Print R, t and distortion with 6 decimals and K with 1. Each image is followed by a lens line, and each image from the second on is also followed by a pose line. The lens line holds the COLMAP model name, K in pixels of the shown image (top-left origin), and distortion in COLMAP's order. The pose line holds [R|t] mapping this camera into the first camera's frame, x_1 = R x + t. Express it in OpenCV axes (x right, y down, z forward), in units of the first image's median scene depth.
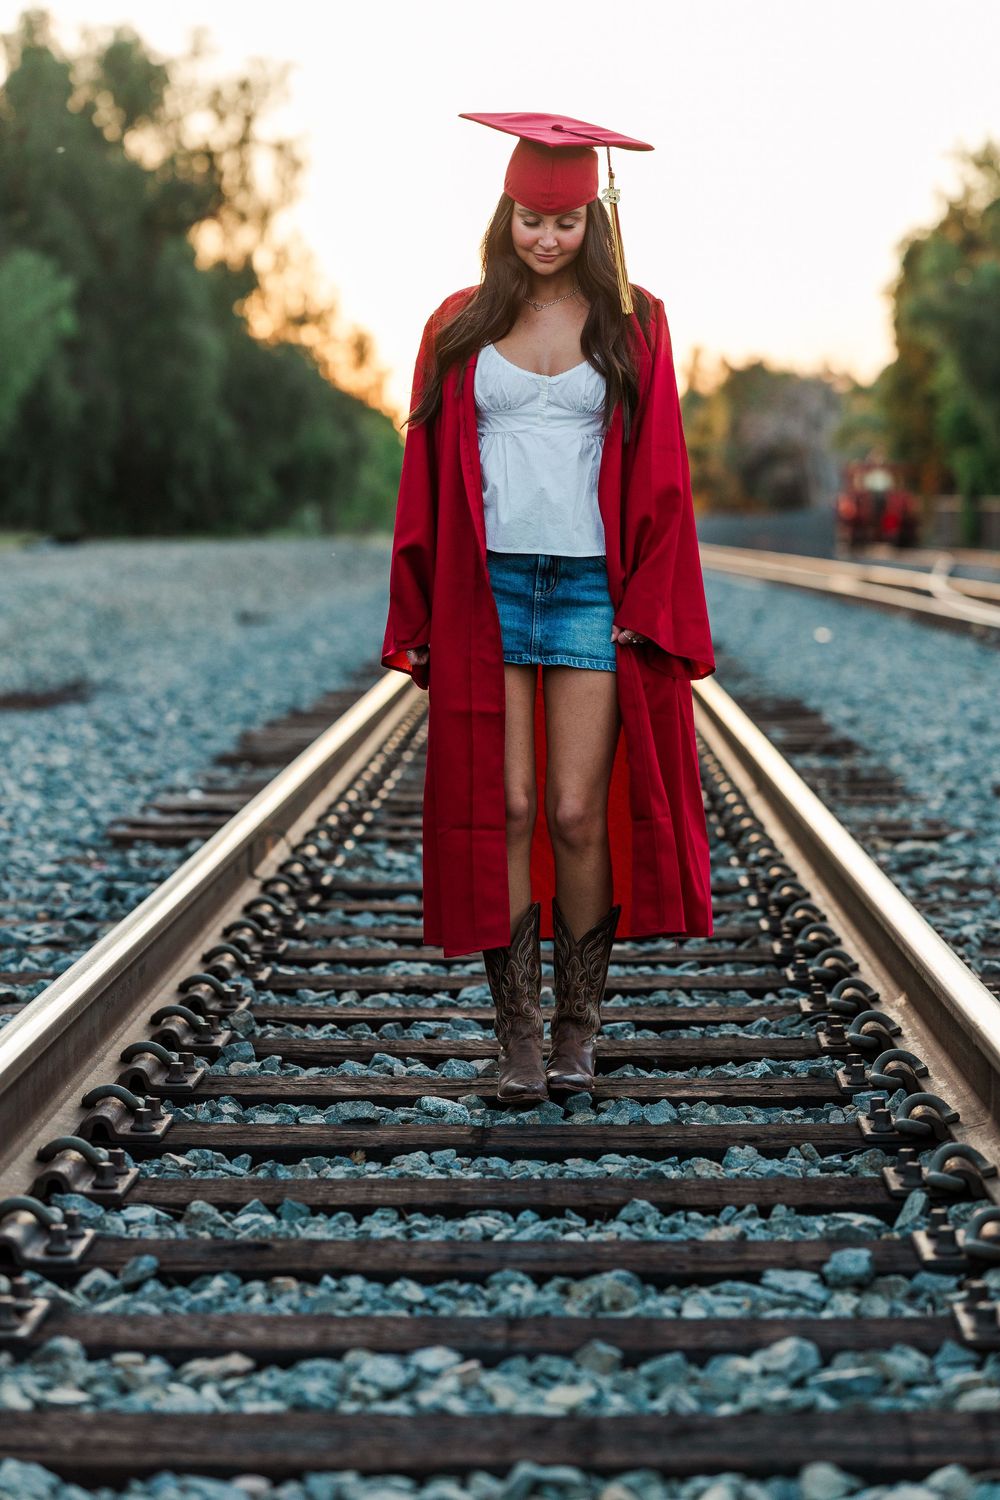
lens RADIAL K [[3595.8, 0, 494.4], [0, 3595.8, 756.1], [0, 0, 1]] dist [0.058830, 0.000000]
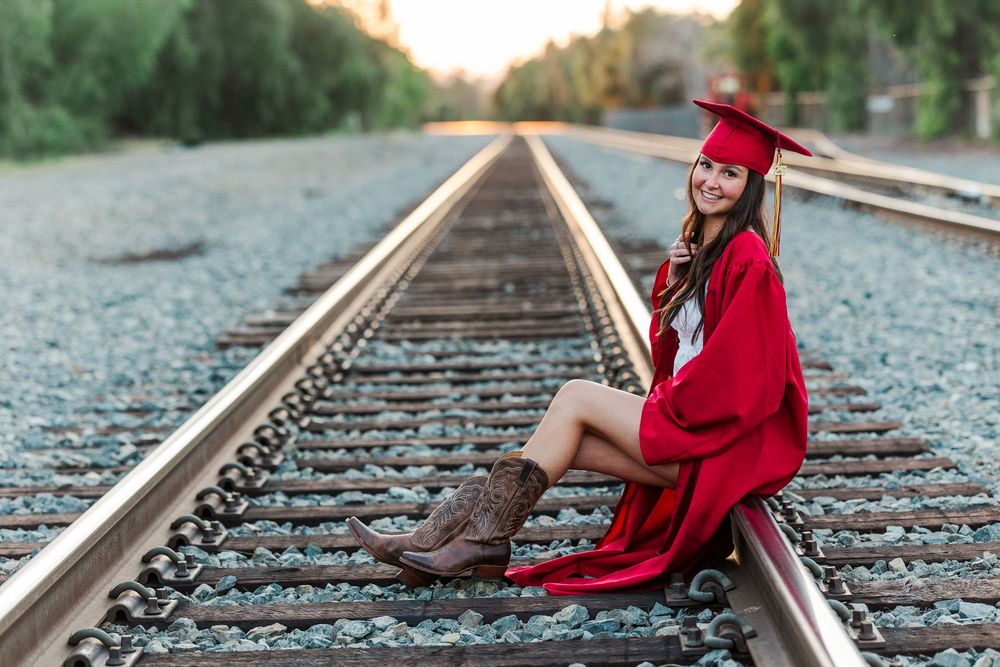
lens RADIAL K [[2397.2, 0, 503.1], [0, 2397.2, 328.6], [0, 0, 1]] dist [0.058830, 0.000000]
pose [[0.999433, -0.032840, 0.007495, 0.021412], [0.032665, 0.999214, 0.022441, -0.005695], [-0.008226, -0.022183, 0.999720, -0.126819]]
